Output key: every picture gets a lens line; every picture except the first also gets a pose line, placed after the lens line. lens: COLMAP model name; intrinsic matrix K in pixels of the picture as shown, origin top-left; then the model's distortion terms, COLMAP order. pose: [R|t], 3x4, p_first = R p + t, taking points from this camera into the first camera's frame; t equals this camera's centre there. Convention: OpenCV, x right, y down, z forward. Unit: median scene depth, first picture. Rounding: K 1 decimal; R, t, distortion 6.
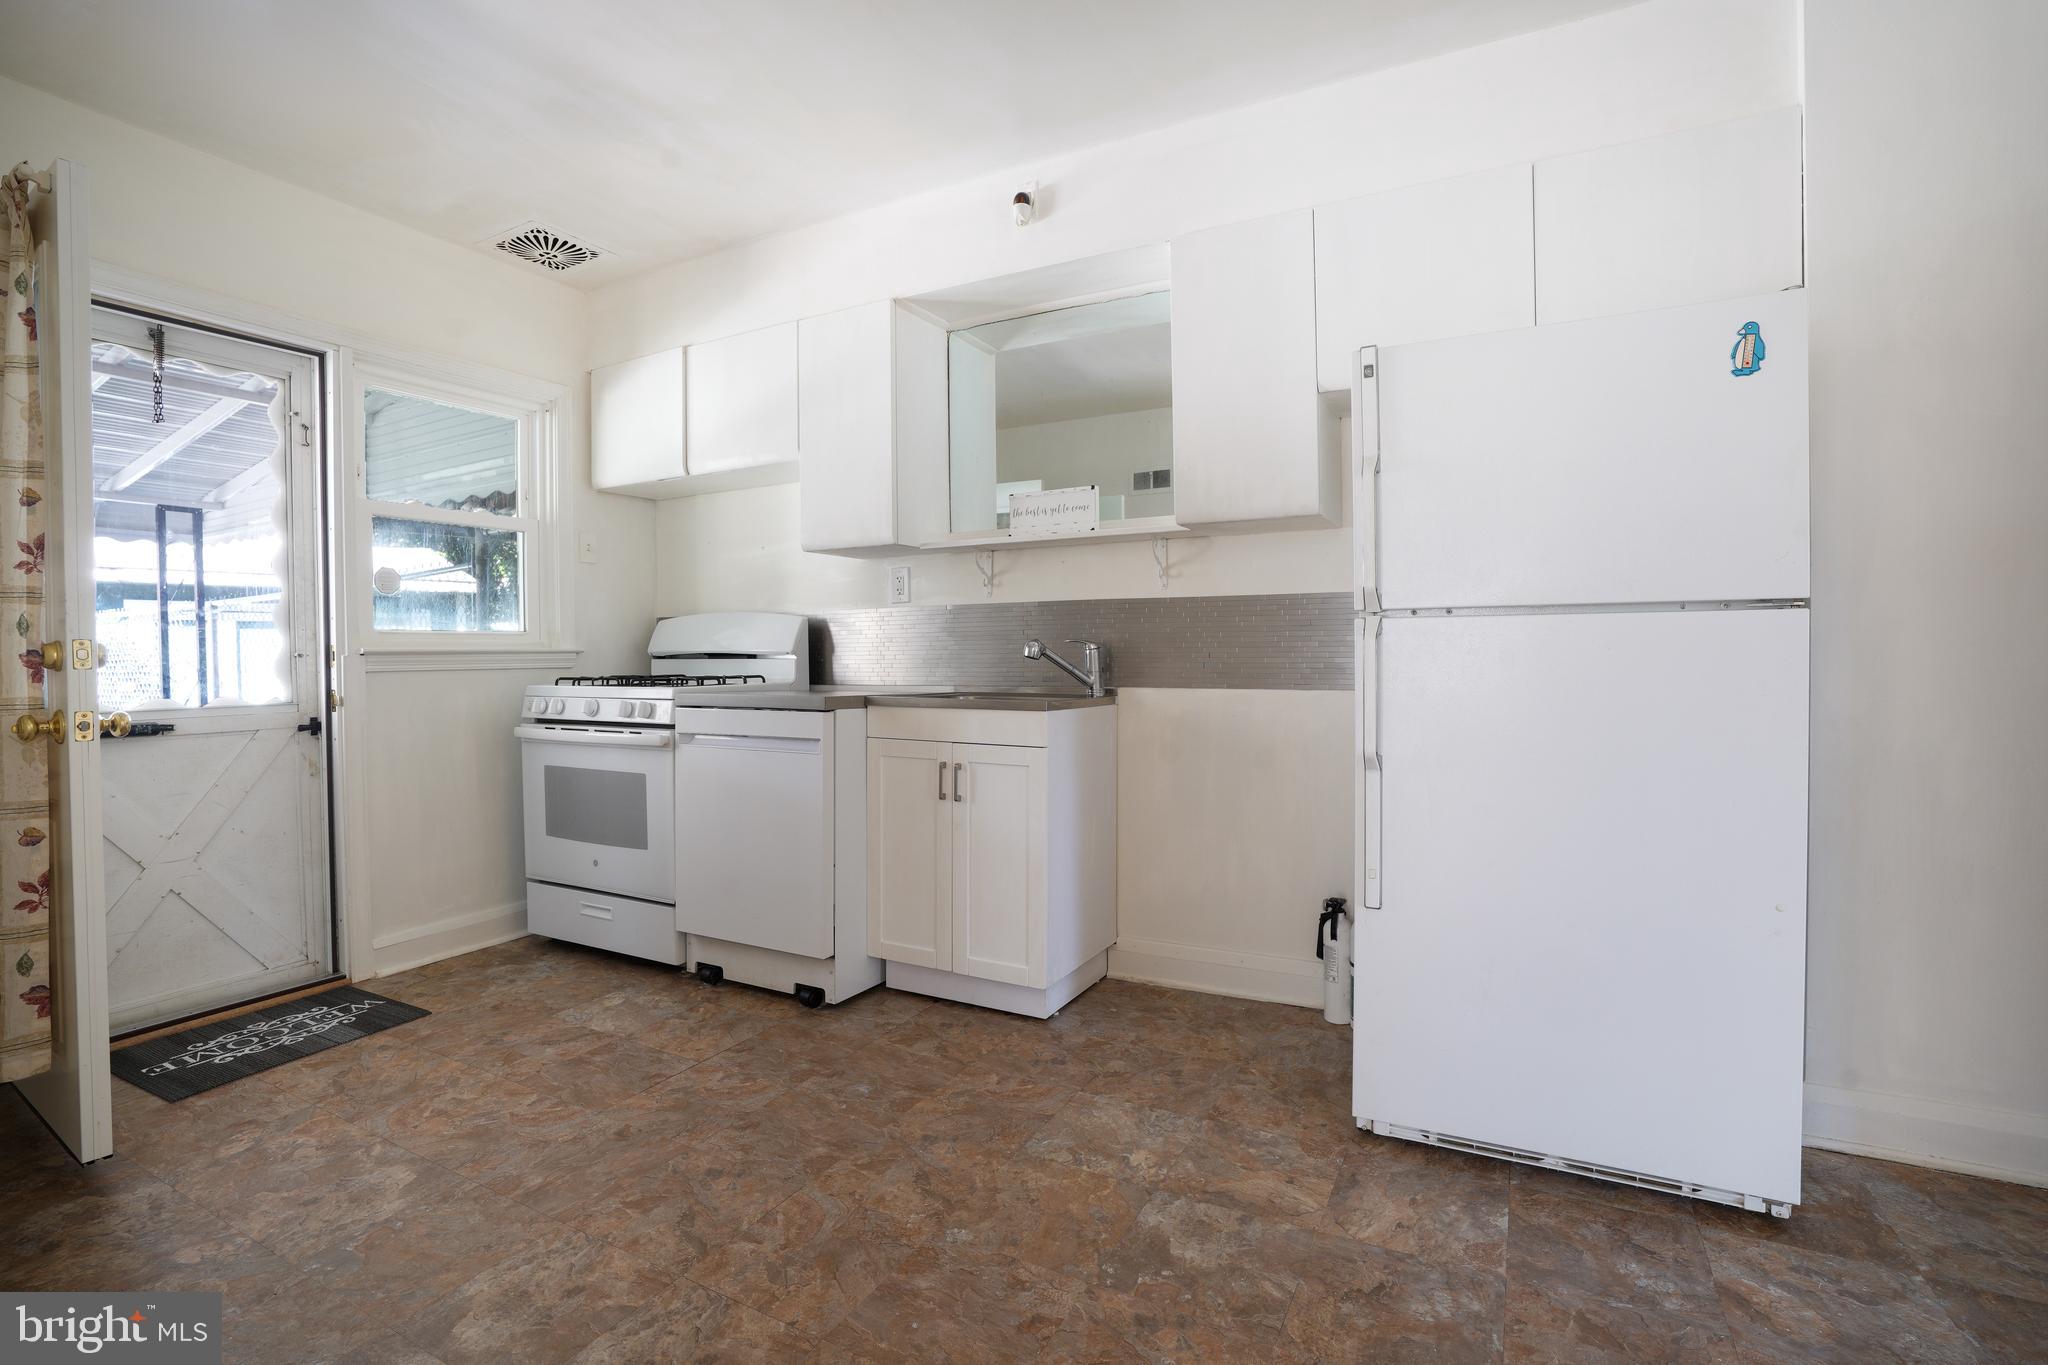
lens RADIAL K [[943.8, 0, 1032.3], [0, 943.8, 672.3], [0, 0, 1]] dist [-0.063055, 0.022425]
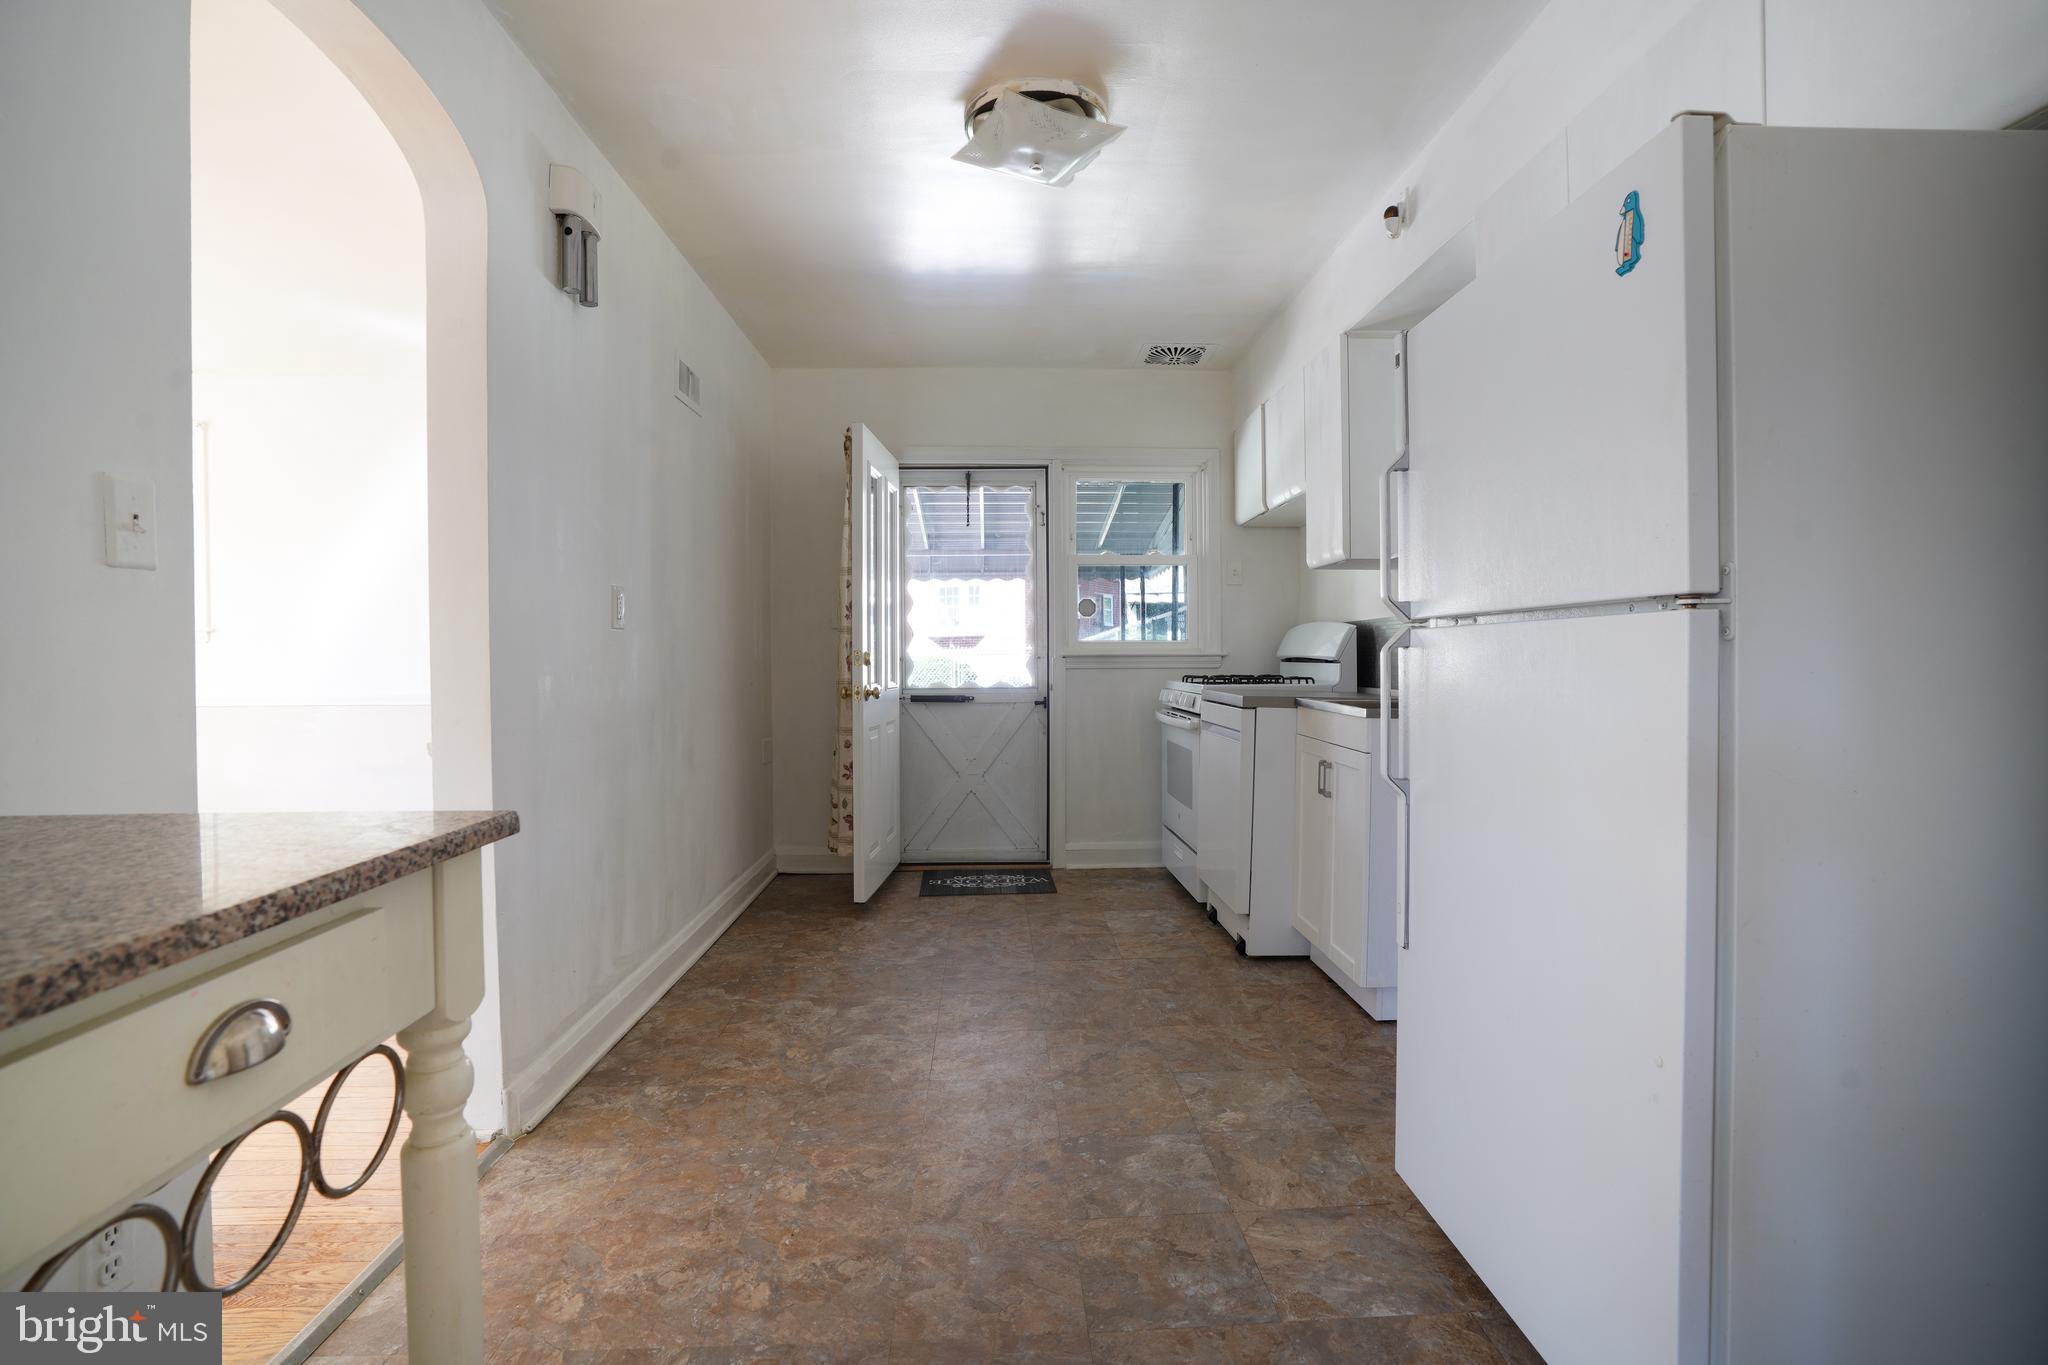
lens RADIAL K [[943.8, 0, 1028.1], [0, 943.8, 672.9], [0, 0, 1]] dist [-0.063055, 0.022425]
pose [[0.513841, 0.020458, -0.857641, 0.723257], [-0.018511, 0.999747, 0.012757, -0.014504], [0.857686, 0.009321, 0.514090, 0.163352]]
